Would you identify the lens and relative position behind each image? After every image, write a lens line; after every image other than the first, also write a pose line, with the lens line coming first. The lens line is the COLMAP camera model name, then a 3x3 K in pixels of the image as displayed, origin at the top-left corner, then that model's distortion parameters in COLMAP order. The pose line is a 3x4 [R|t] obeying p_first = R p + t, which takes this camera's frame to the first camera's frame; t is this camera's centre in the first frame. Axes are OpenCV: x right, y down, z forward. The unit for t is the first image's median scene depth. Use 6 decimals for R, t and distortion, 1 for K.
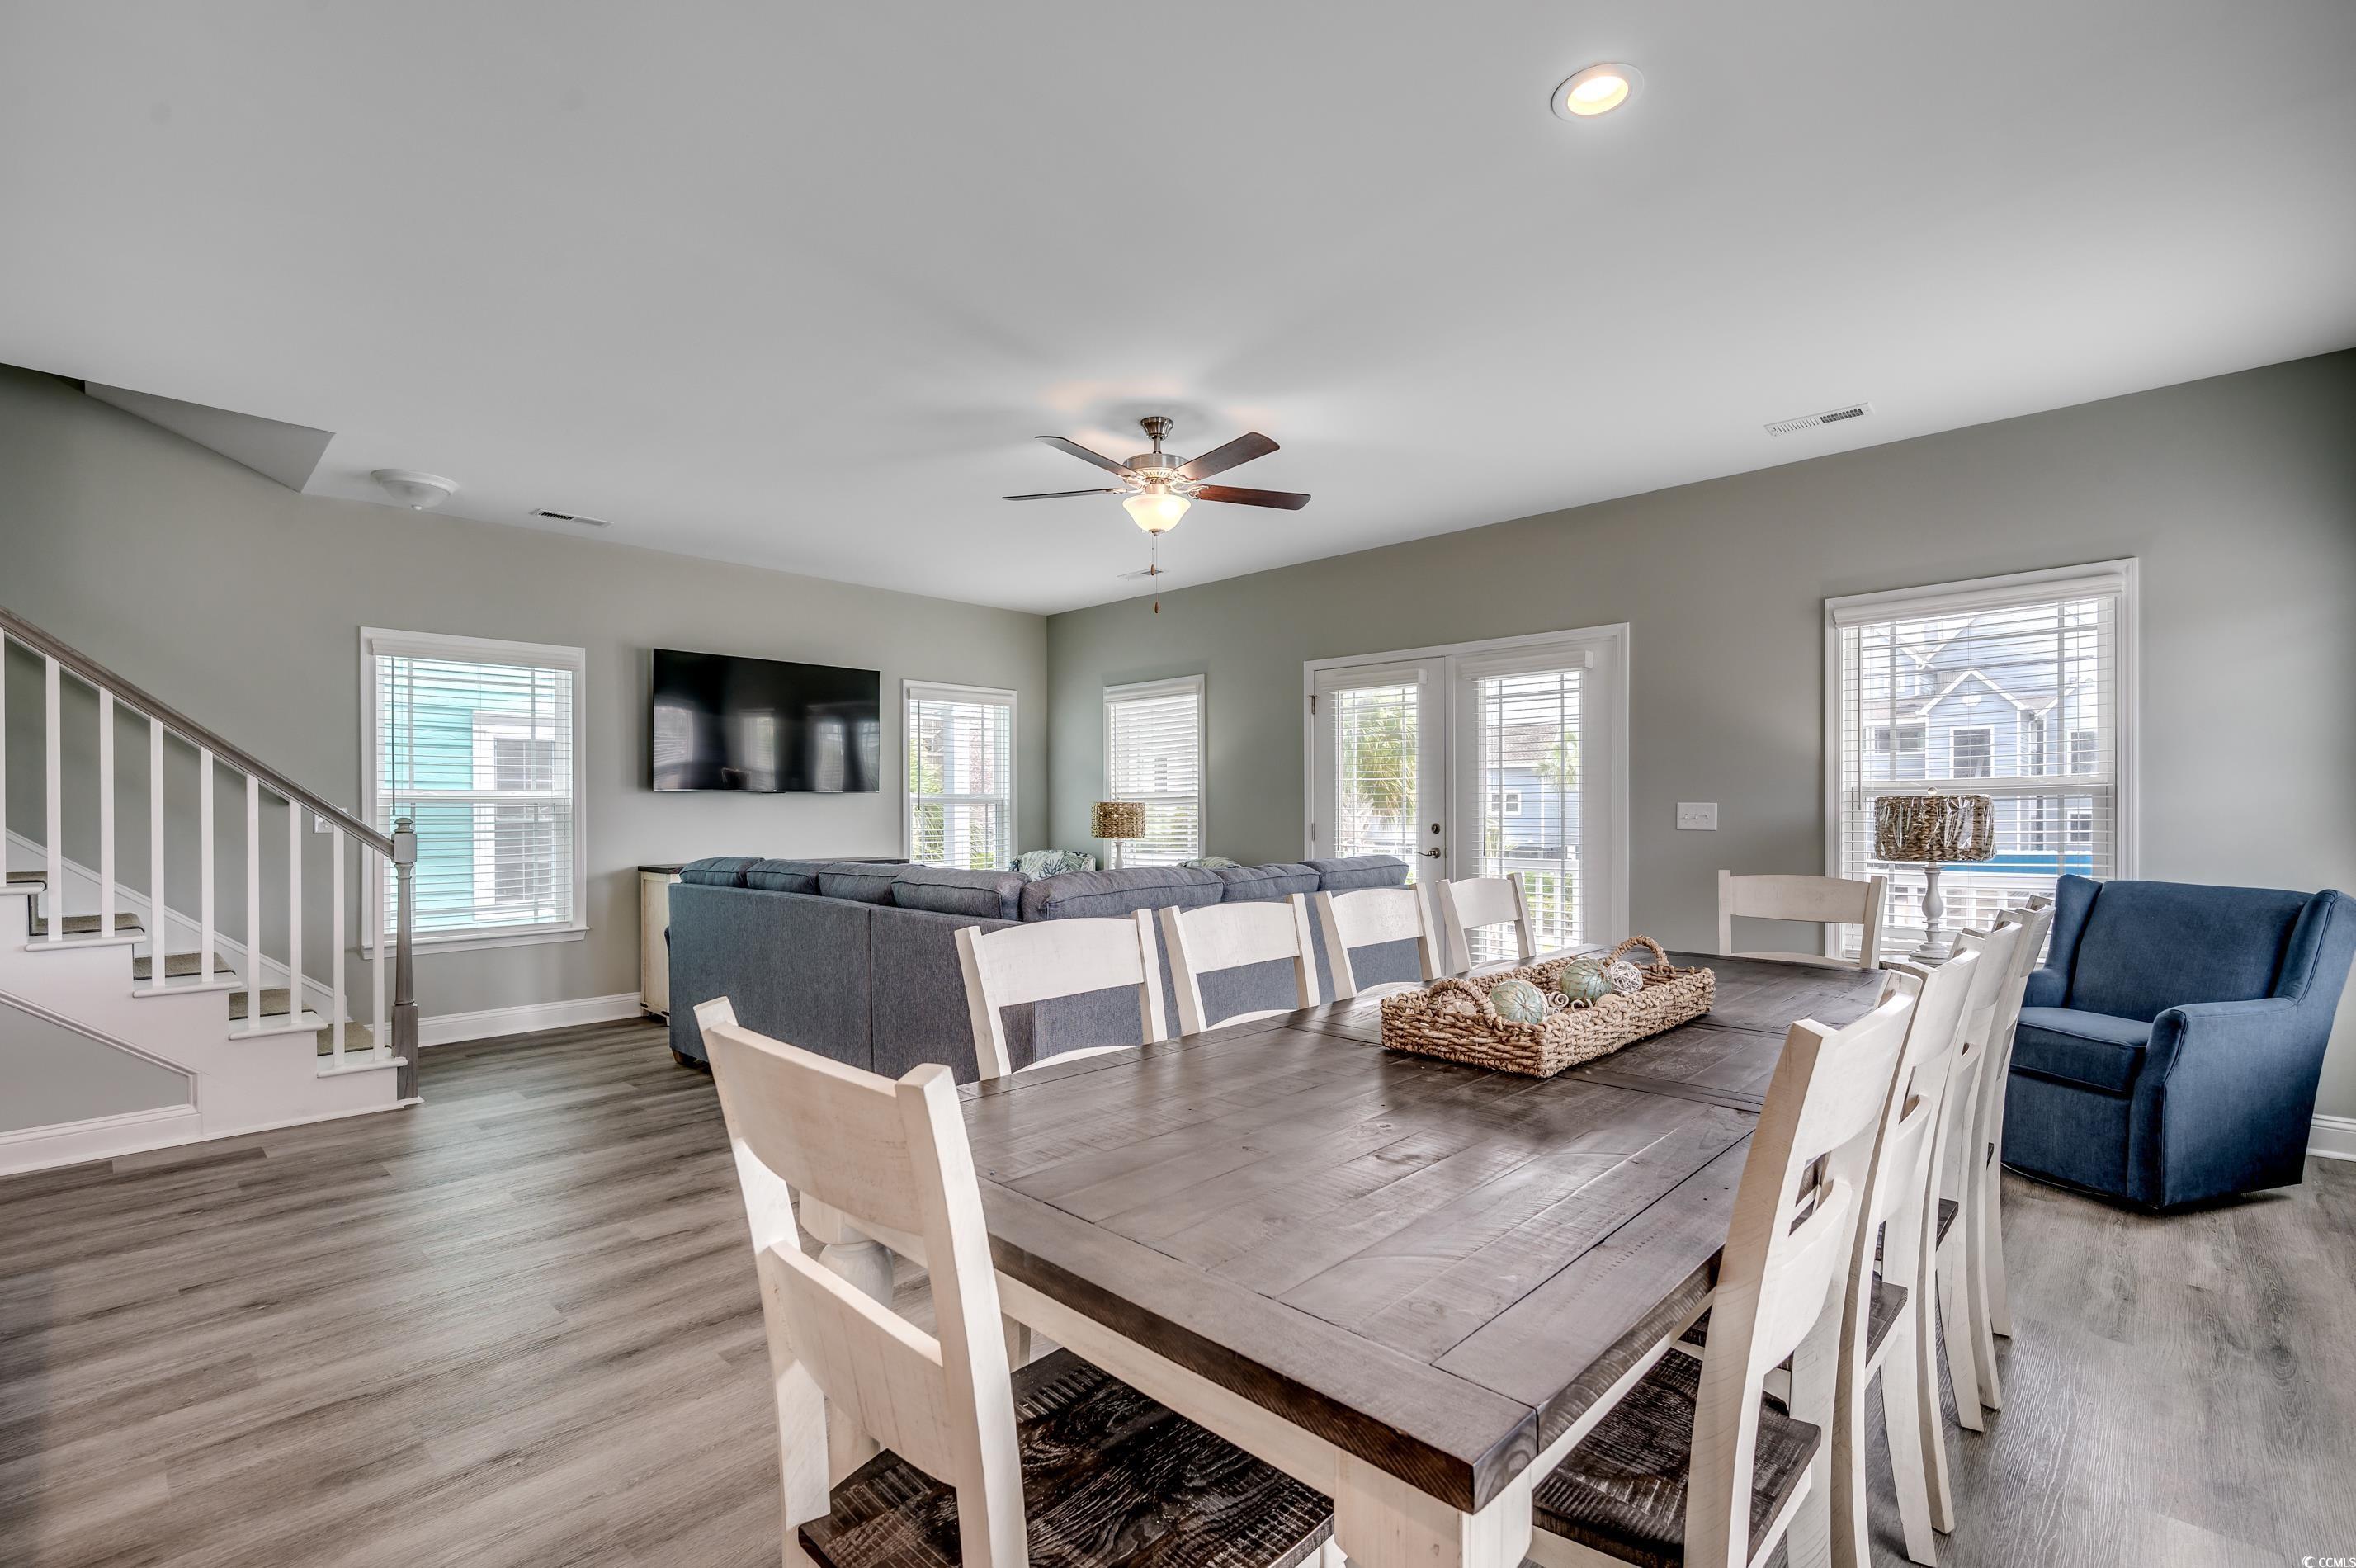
lens RADIAL K [[1044.5, 0, 1182.7], [0, 1044.5, 794.9], [0, 0, 1]] dist [0.000240, 0.000168]
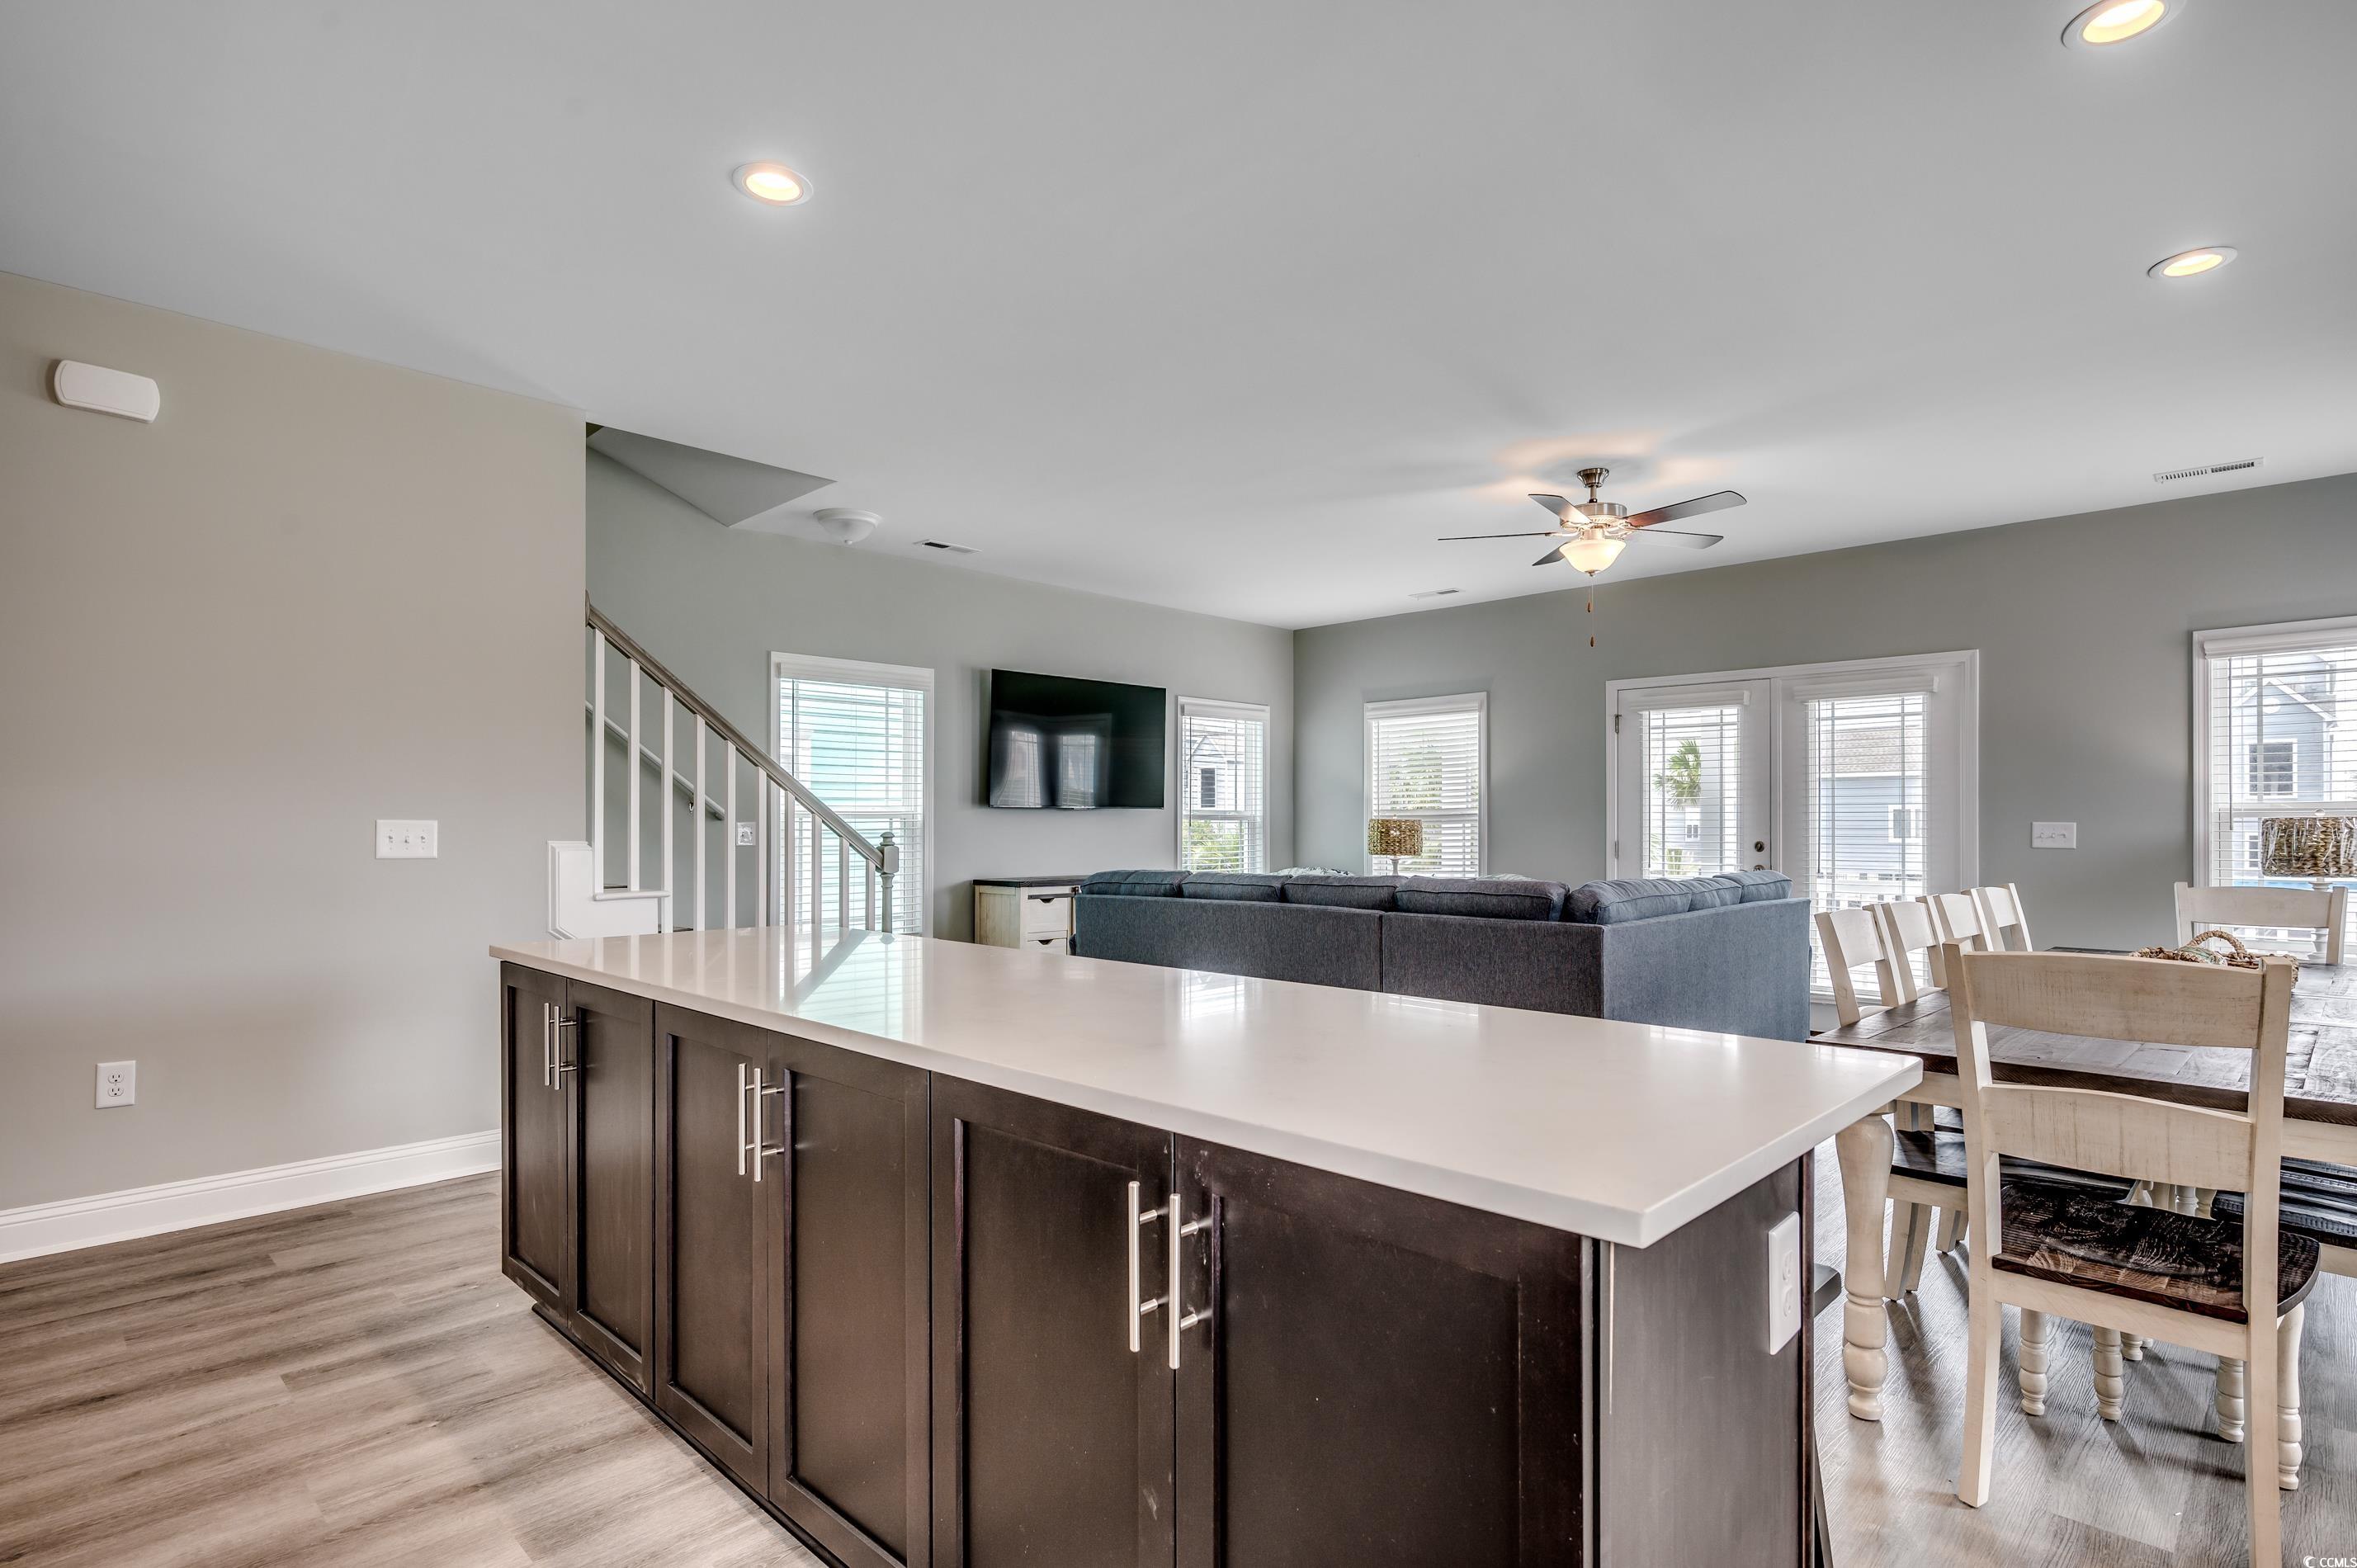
lens RADIAL K [[1190.0, 0, 1180.9], [0, 1190.0, 804.5], [0, 0, 1]] dist [0.003760, -0.001180]
pose [[0.999899, 0.003948, -0.013632, -0.308393], [-0.004011, 0.999981, -0.004623, -0.001129], [0.013613, 0.004677, 0.999896, -0.176549]]
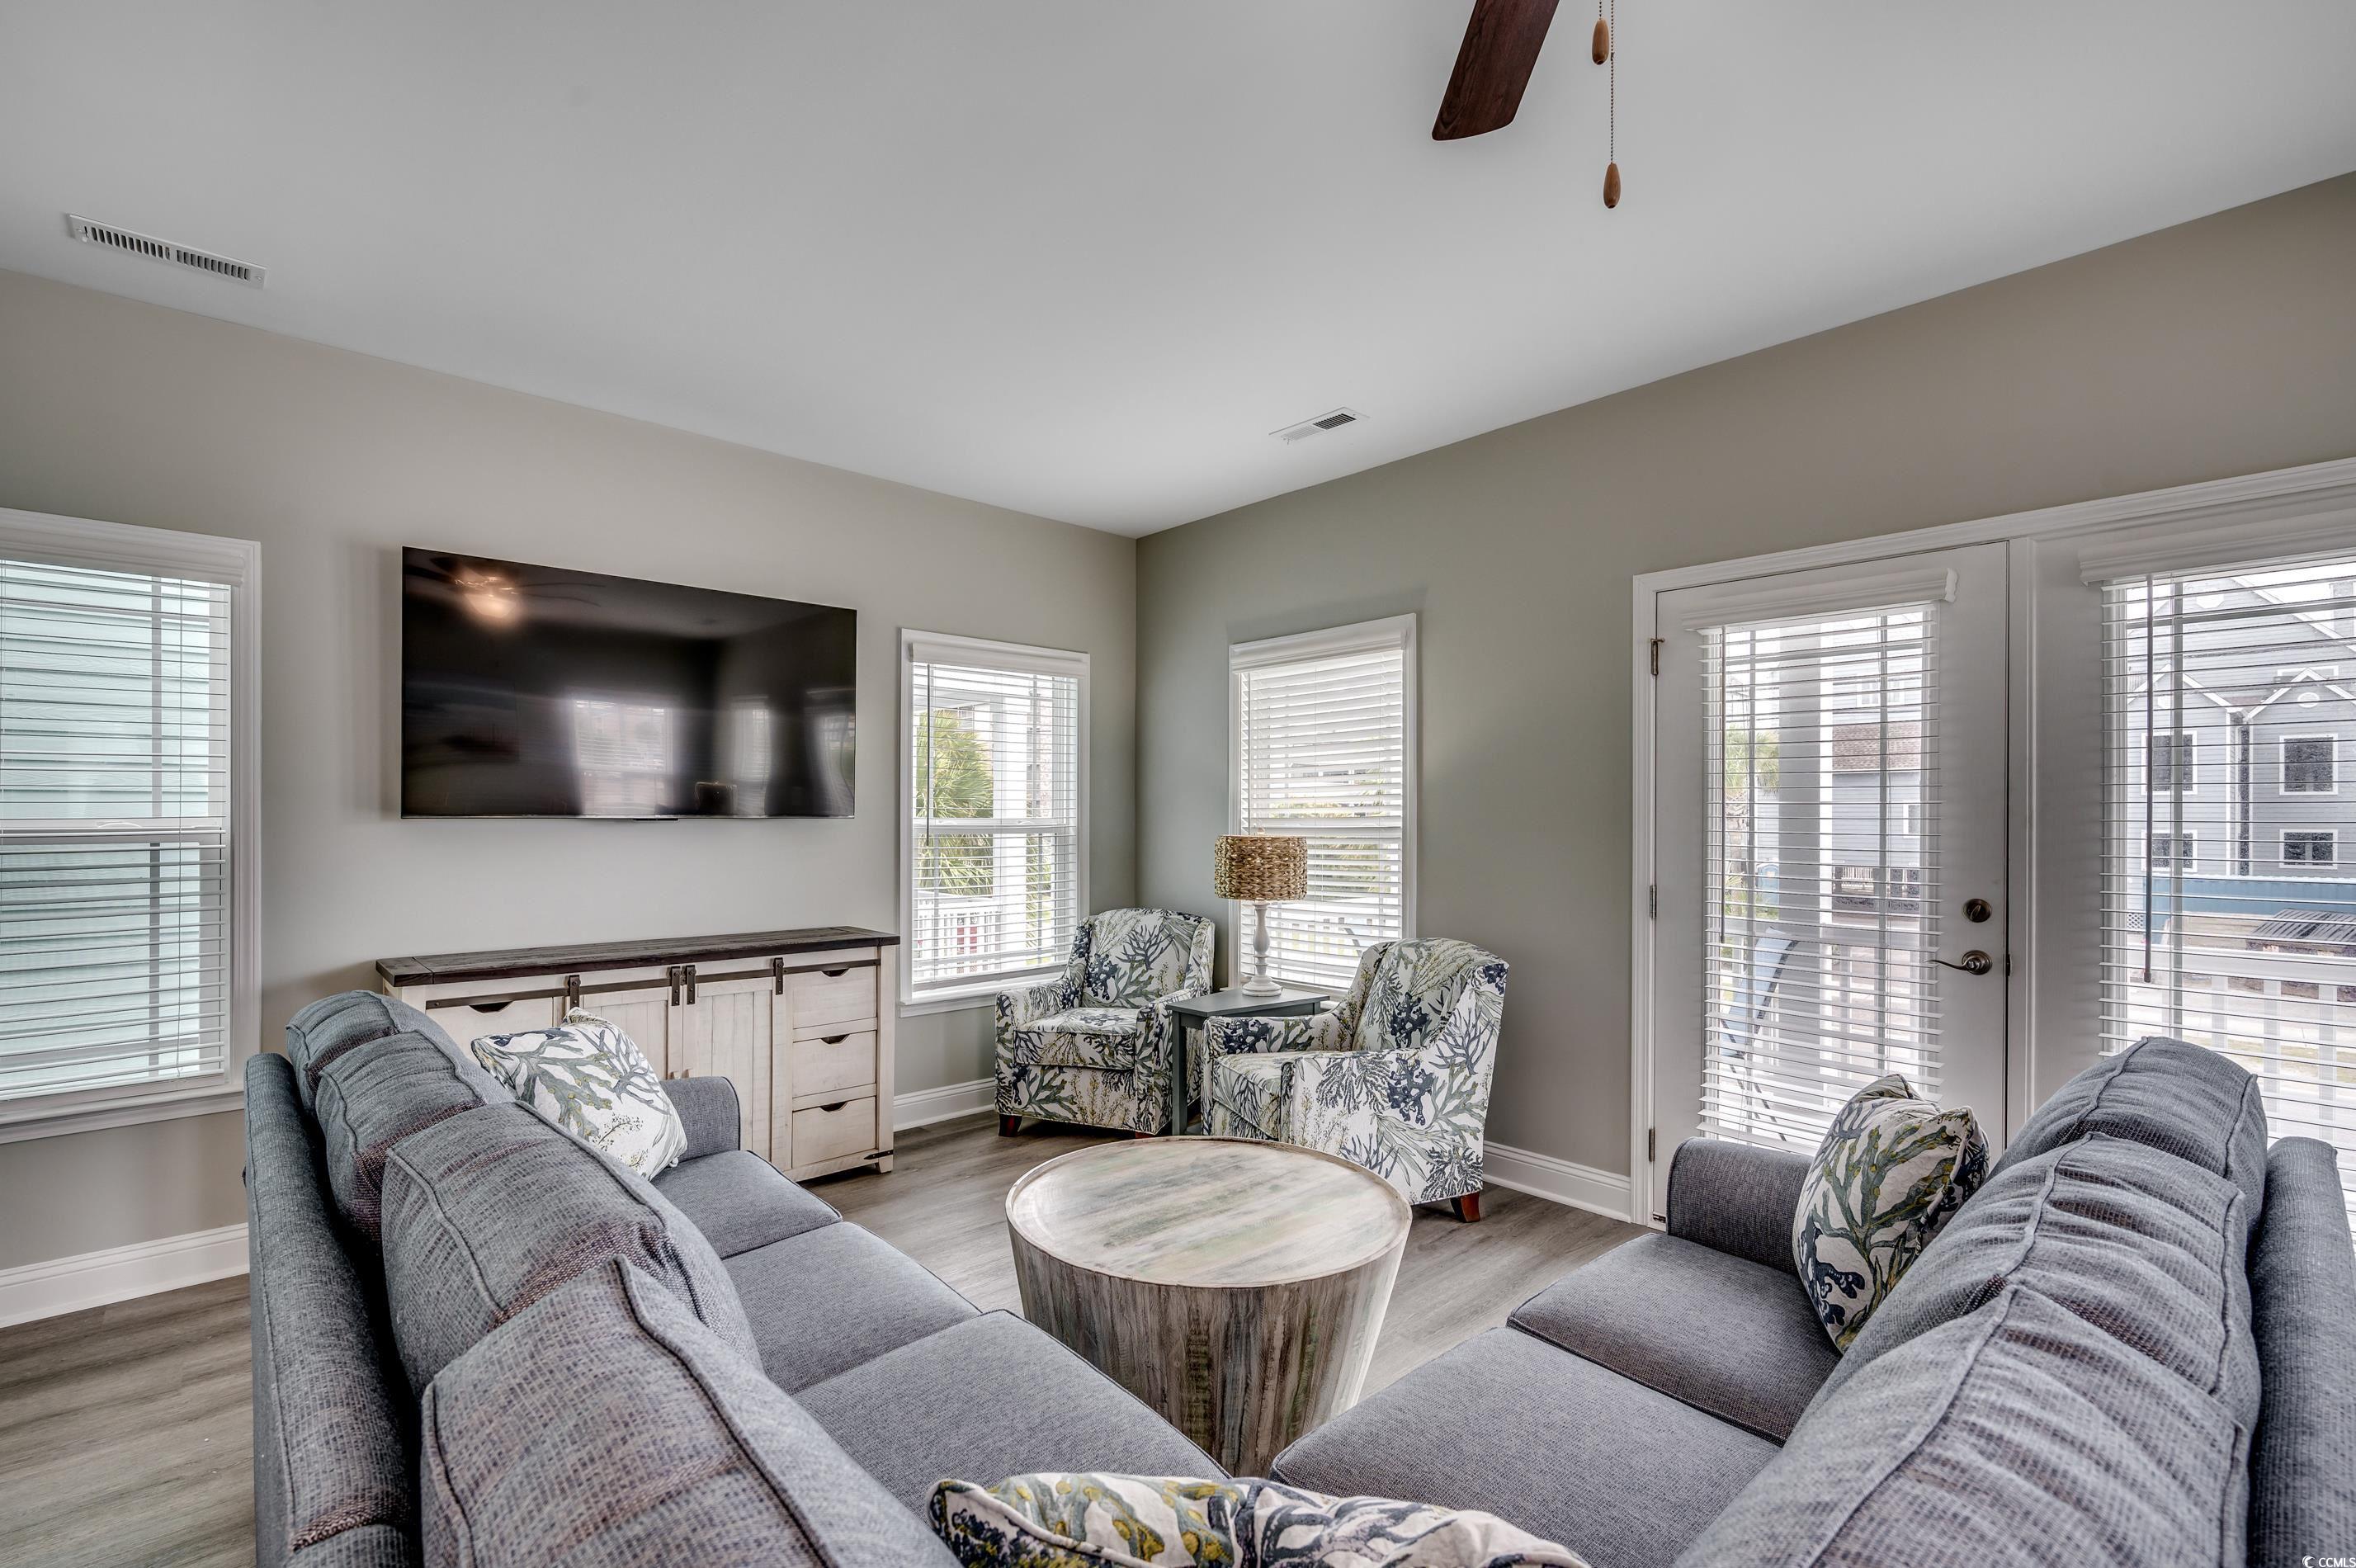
lens RADIAL K [[1044.5, 0, 1189.1], [0, 1044.5, 805.0], [0, 0, 1]] dist [0.000240, 0.000168]
pose [[0.998085, 0.005579, -0.061600, -0.080589], [-0.005472, 0.999983, 0.001906, -0.013753], [0.061609, -0.001565, 0.998099, 0.509838]]
